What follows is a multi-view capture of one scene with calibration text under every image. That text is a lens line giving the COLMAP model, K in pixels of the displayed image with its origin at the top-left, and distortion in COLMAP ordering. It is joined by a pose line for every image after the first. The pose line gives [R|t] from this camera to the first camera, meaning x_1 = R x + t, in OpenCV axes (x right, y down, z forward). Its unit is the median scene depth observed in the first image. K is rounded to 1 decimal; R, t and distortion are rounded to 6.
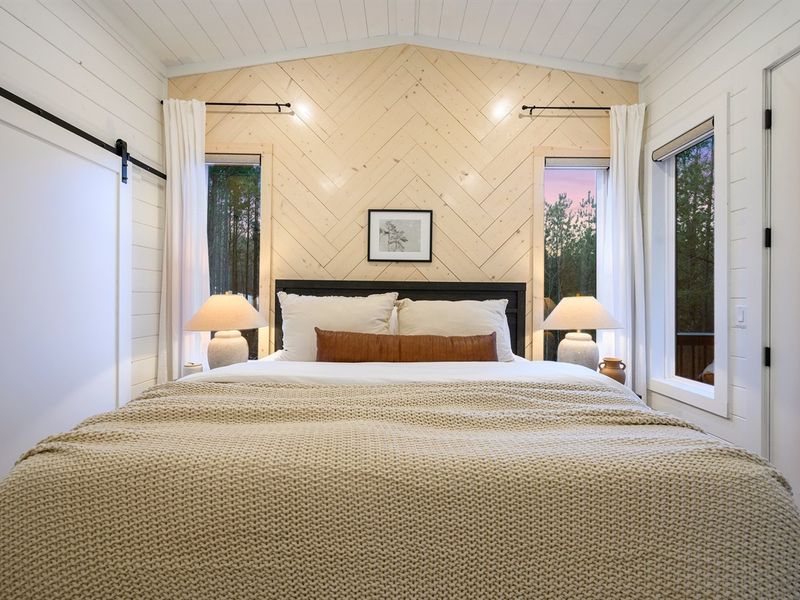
lens RADIAL K [[355.8, 0, 400.4], [0, 355.8, 298.5], [0, 0, 1]] dist [-0.004796, -0.001258]
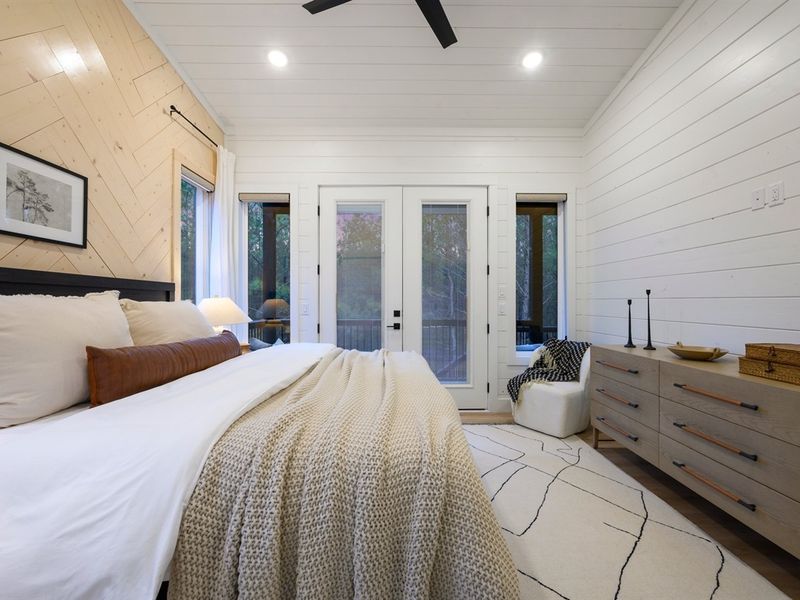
lens RADIAL K [[355.8, 0, 399.5], [0, 355.8, 297.5], [0, 0, 1]] dist [-0.004796, -0.001258]
pose [[-0.005473, 0.003738, 0.999978, -0.639227], [-0.002126, 0.999991, -0.003749, -0.000962], [-0.999983, -0.002147, -0.005465, 0.360546]]
